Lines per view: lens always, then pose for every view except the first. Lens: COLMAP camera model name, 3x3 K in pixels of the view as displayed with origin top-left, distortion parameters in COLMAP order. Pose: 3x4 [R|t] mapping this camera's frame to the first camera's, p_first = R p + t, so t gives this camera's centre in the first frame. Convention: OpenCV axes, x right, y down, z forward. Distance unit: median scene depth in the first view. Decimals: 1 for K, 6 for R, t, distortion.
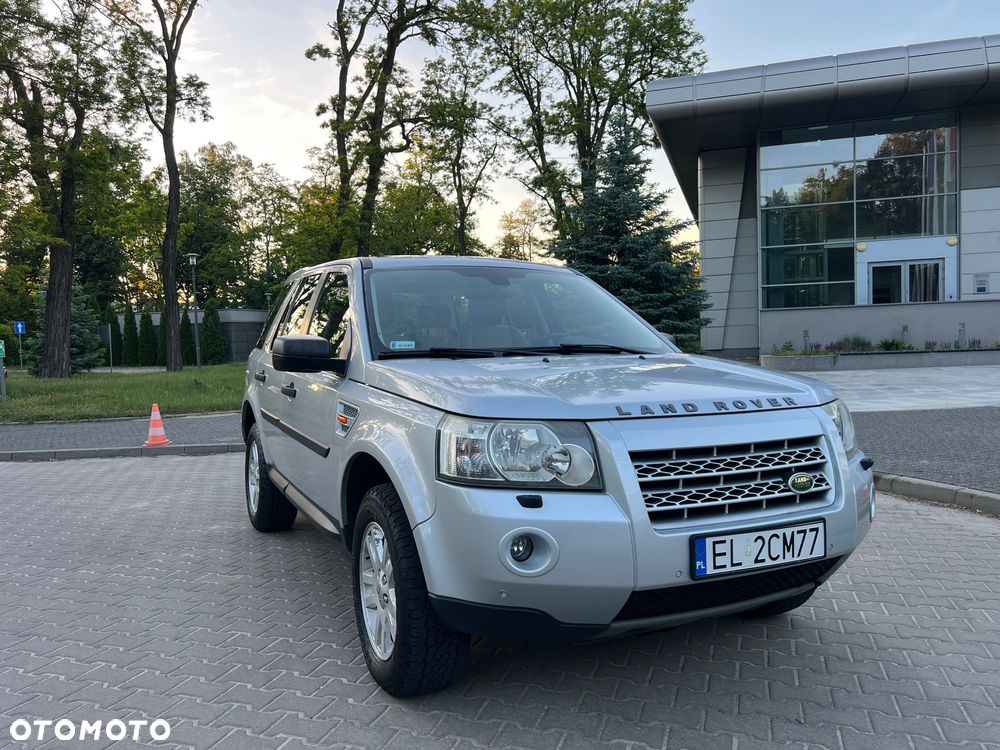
lens RADIAL K [[776.9, 0, 496.0], [0, 776.9, 376.7], [0, 0, 1]] dist [0.050831, -0.065169]
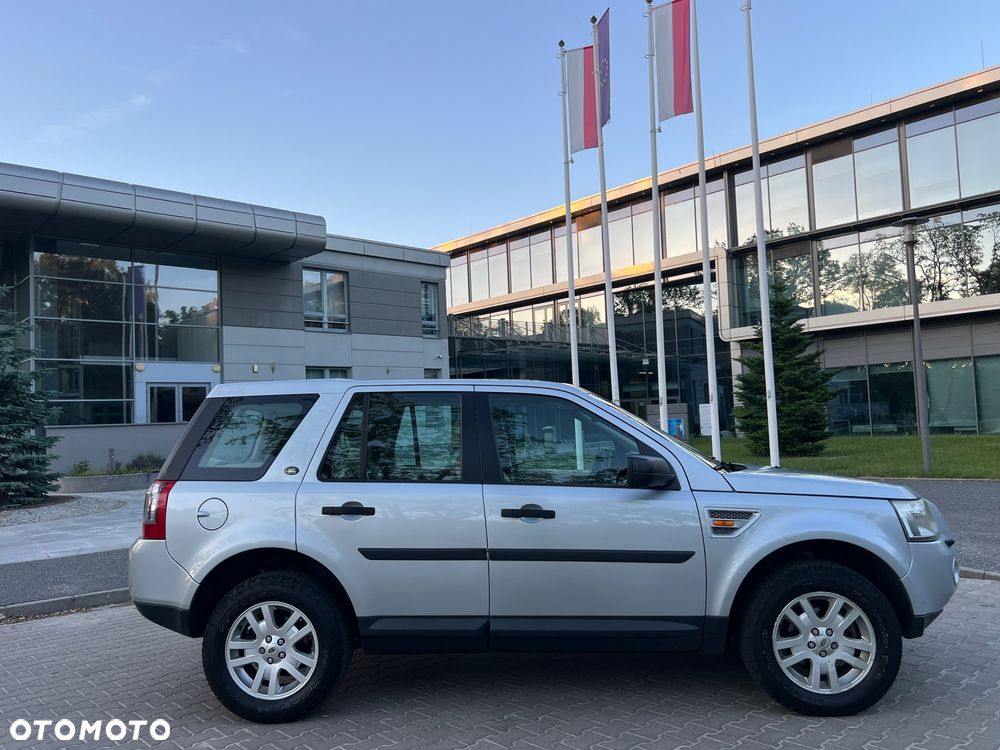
lens RADIAL K [[768.6, 0, 503.6], [0, 768.6, 380.9], [0, 0, 1]] dist [0.046271, -0.052567]
pose [[0.498175, 0.061586, 0.864887, -0.167577], [0.063723, 0.992177, -0.107355, -0.006815], [-0.864732, 0.108595, 0.490353, 0.080706]]
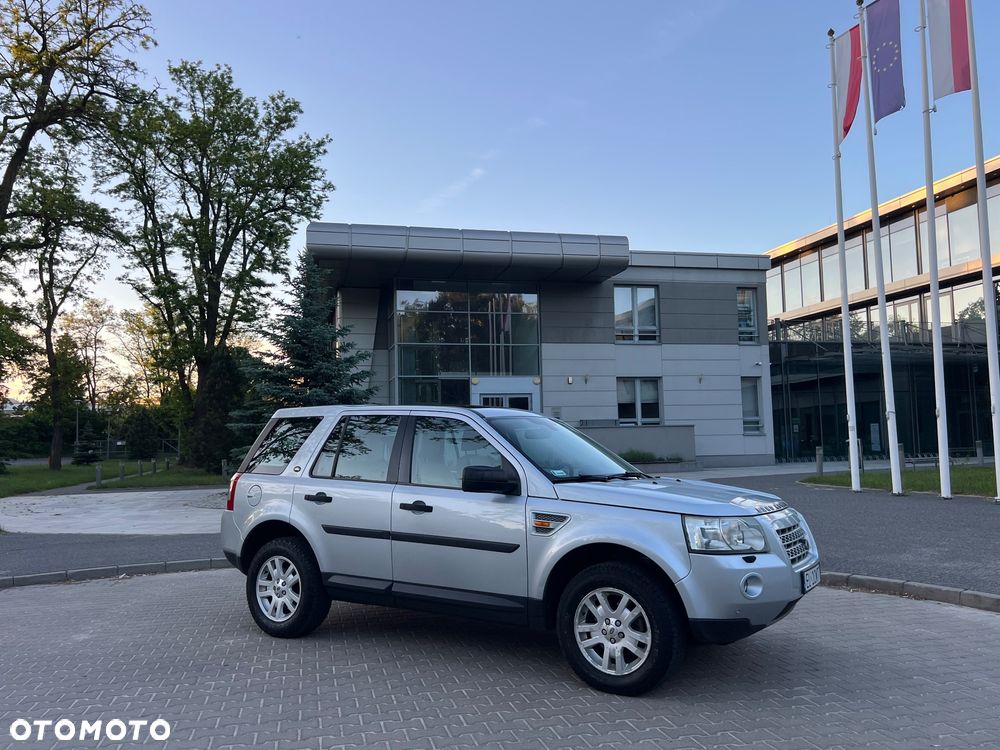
lens RADIAL K [[767.6, 0, 497.9], [0, 767.6, 379.3], [0, 0, 1]] dist [0.052259, -0.066563]
pose [[0.849526, 0.057432, 0.524412, -0.125394], [0.017888, 0.990349, -0.137438, -0.002351], [-0.527244, 0.126138, 0.840299, -0.027516]]
